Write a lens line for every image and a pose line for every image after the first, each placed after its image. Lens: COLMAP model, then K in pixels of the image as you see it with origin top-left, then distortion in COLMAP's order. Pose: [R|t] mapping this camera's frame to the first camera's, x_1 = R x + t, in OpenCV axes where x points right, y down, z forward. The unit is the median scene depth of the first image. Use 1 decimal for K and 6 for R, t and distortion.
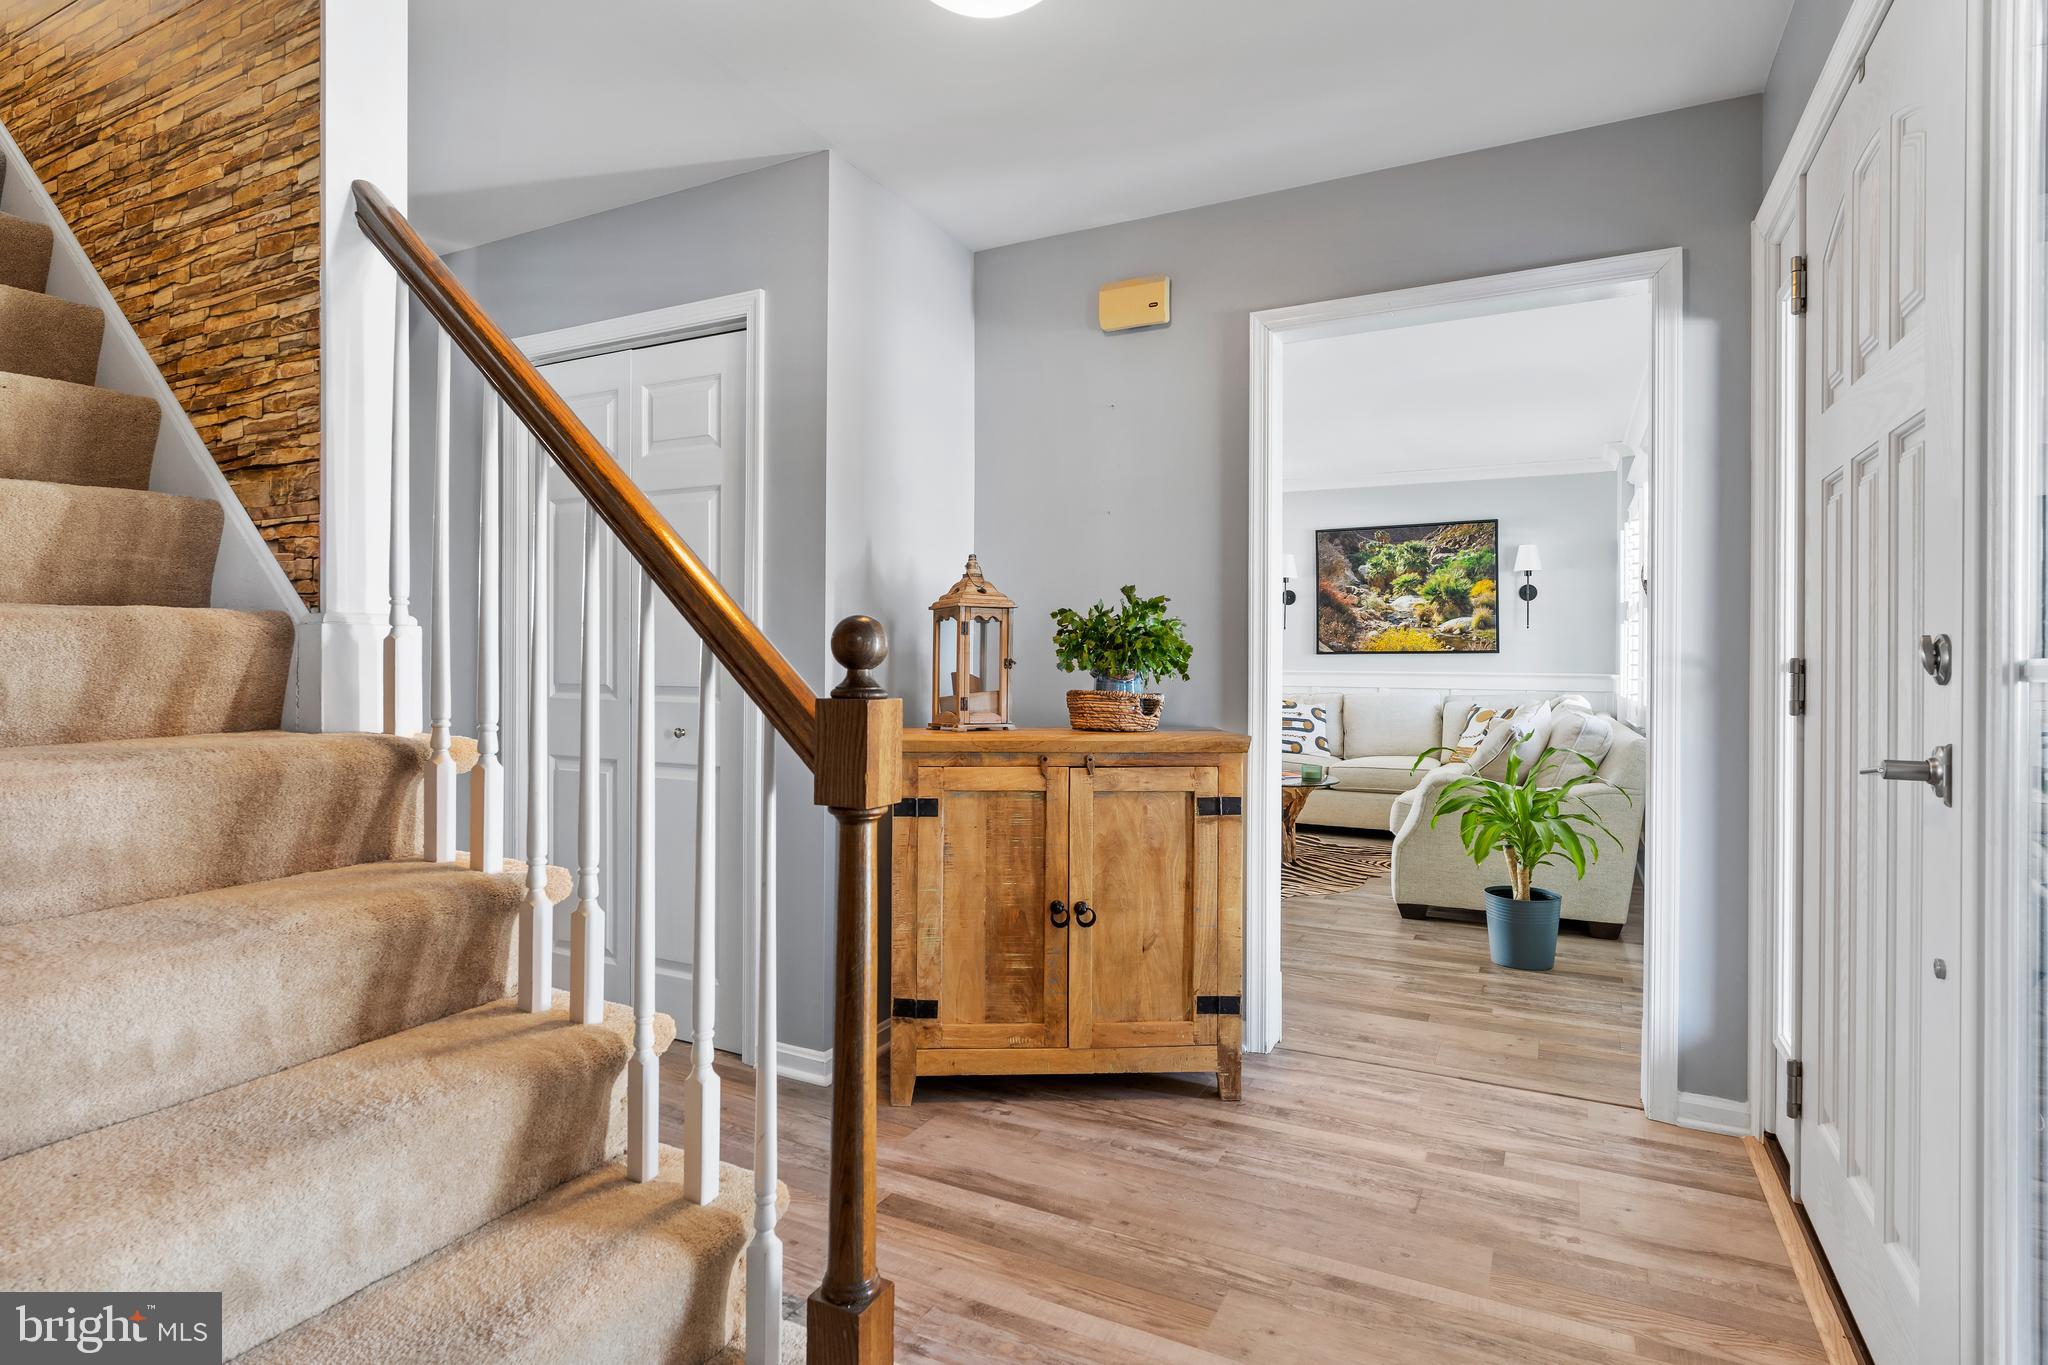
lens RADIAL K [[1053.2, 0, 1027.1], [0, 1053.2, 653.3], [0, 0, 1]] dist [-0.003730, -0.000009]
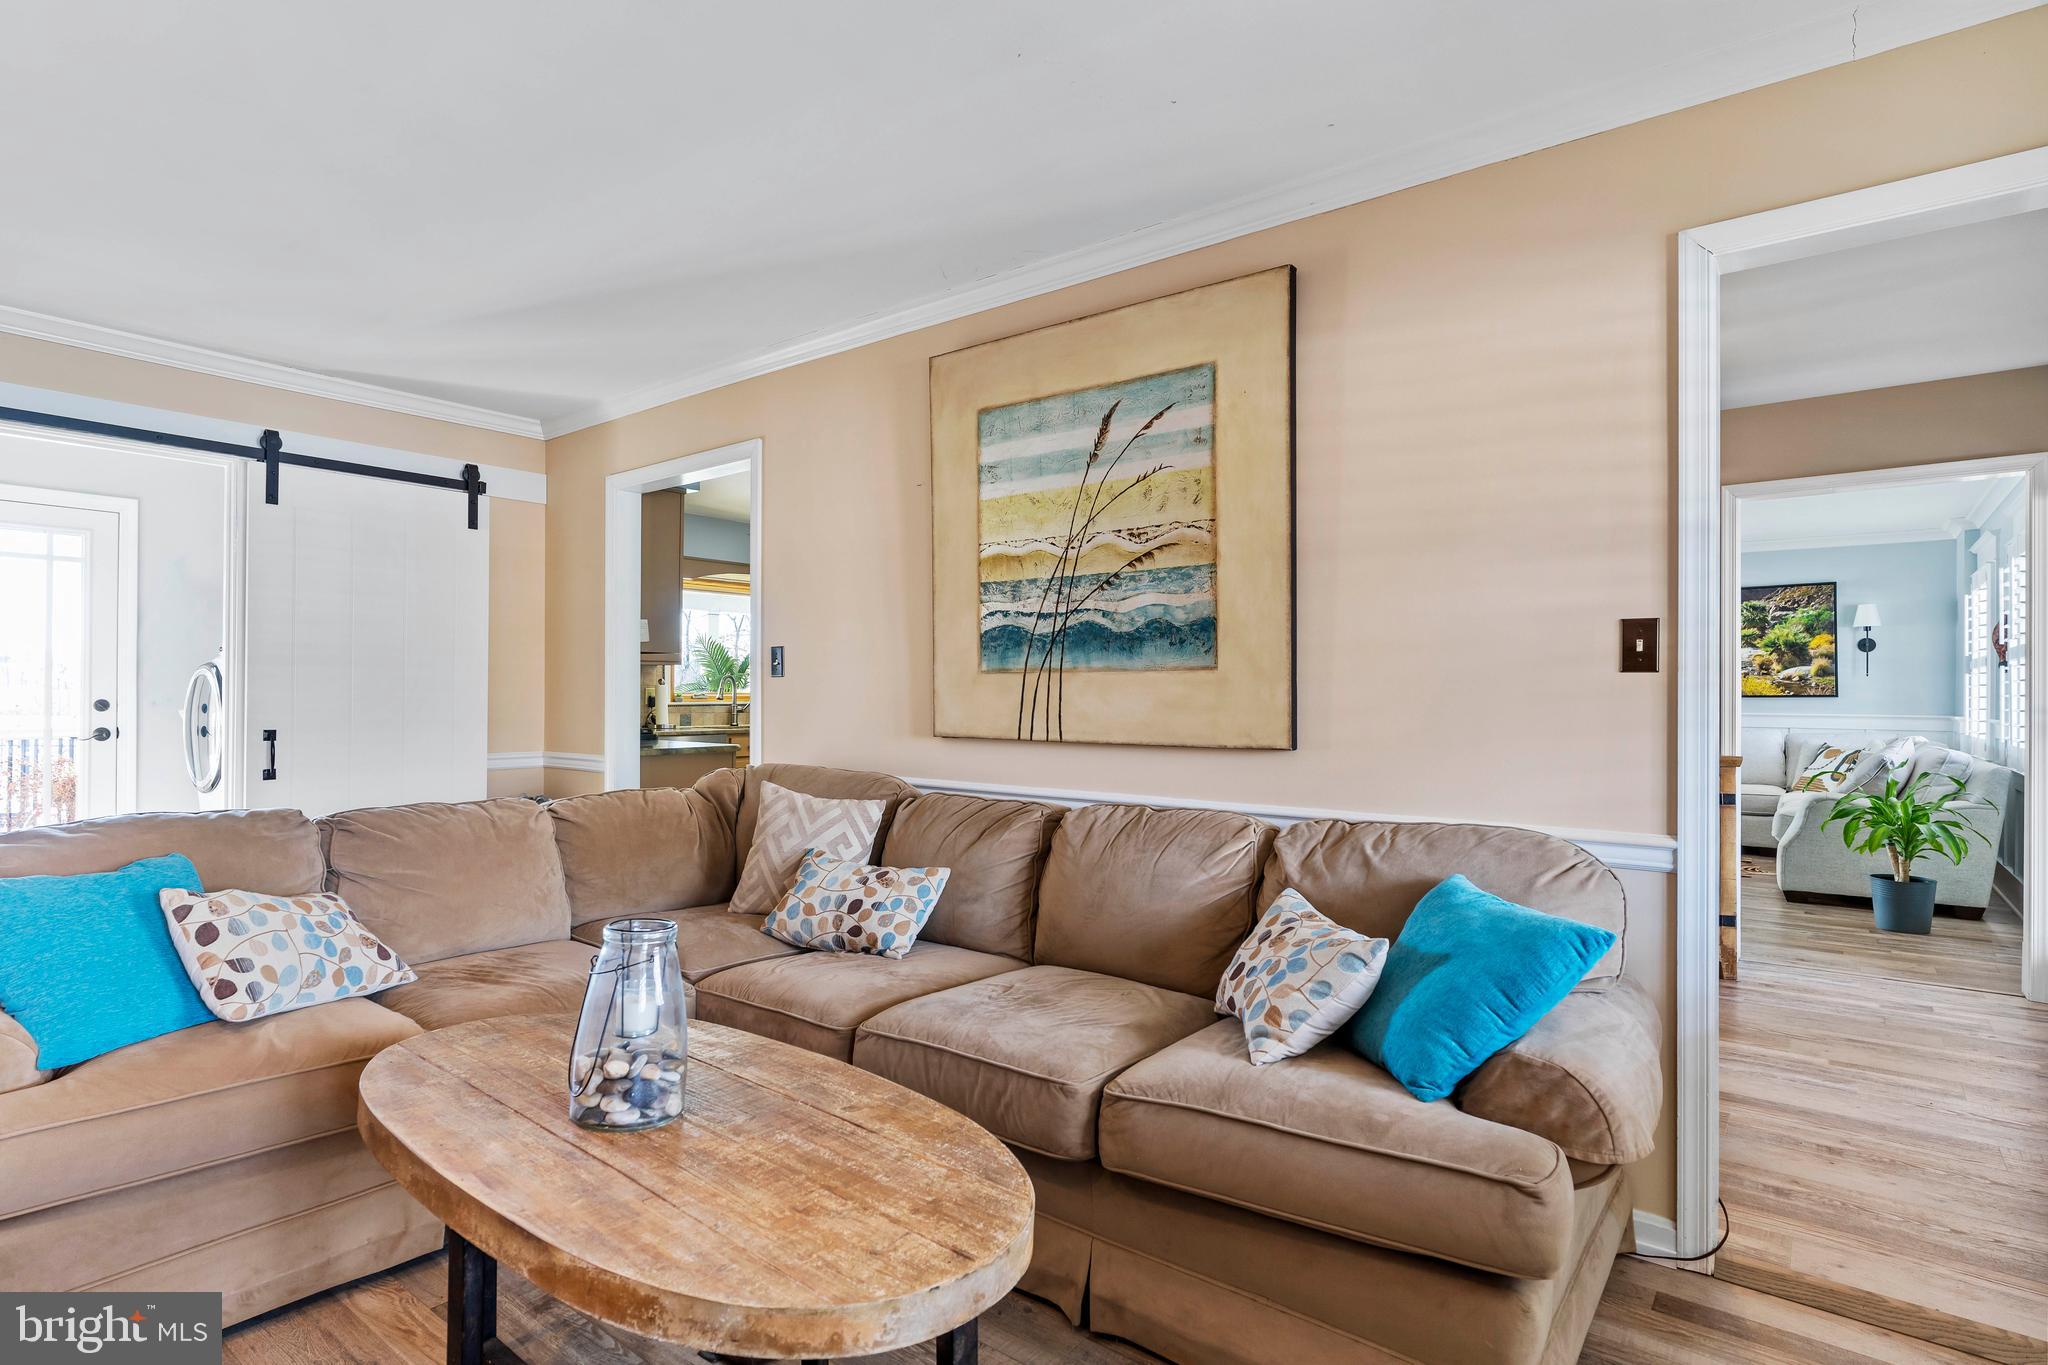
lens RADIAL K [[1043.9, 0, 1024.0], [0, 1043.9, 682.5], [0, 0, 1]] dist [0.000242, 0.000409]
pose [[0.981835, -0.001861, -0.189726, -0.213063], [0.000574, 0.999976, -0.006837, -0.009194], [0.189734, 0.006604, 0.981813, -0.297762]]
